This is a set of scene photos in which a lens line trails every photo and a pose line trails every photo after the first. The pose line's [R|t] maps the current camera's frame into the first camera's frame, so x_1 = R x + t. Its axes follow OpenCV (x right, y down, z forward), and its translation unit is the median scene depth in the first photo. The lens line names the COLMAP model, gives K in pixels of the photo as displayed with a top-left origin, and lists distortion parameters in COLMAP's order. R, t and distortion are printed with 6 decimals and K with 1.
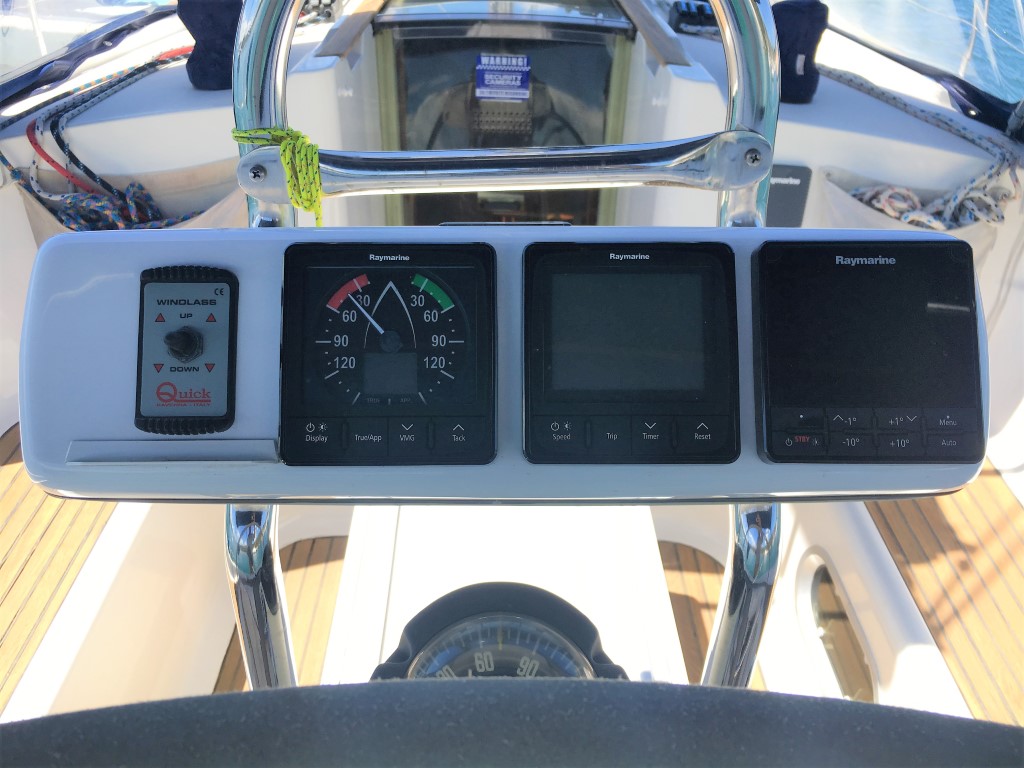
lens RADIAL K [[899.3, 0, 512.0], [0, 899.3, 384.0], [0, 0, 1]] dist [0.076088, -0.121325]
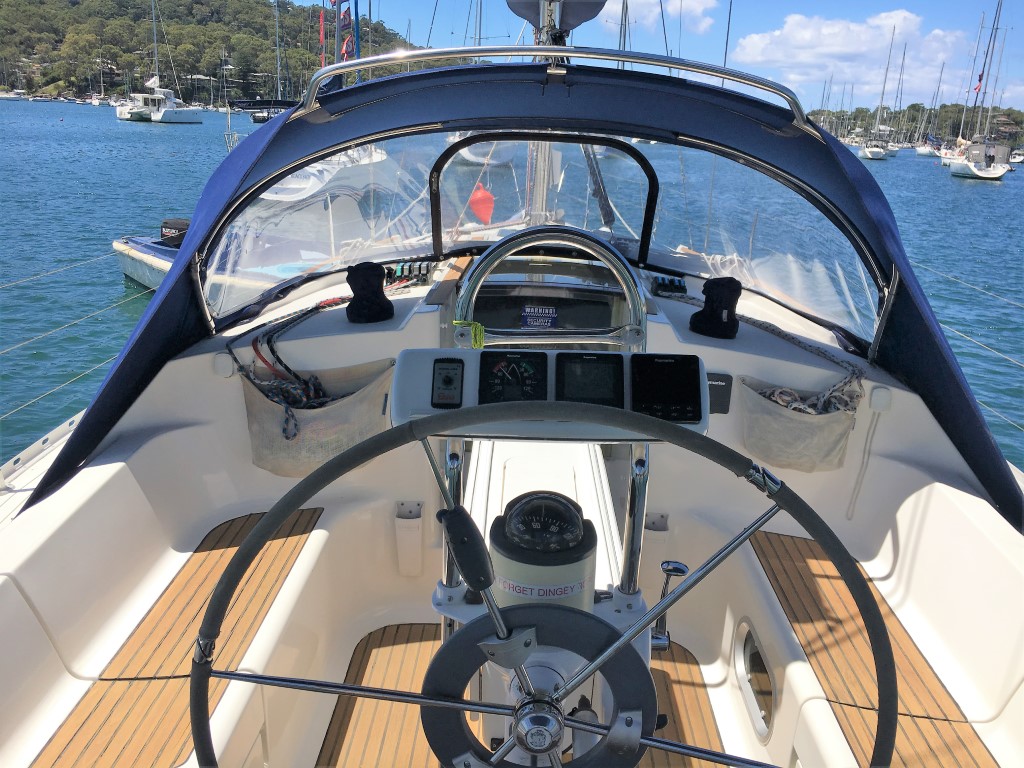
lens RADIAL K [[899.3, 0, 512.0], [0, 899.3, 384.0], [0, 0, 1]] dist [0.076088, -0.121325]
pose [[0.999377, 0.022173, -0.027450, -0.014352], [-0.028732, 0.962930, -0.268218, 0.217005], [0.020486, 0.268840, 0.962967, -0.544776]]
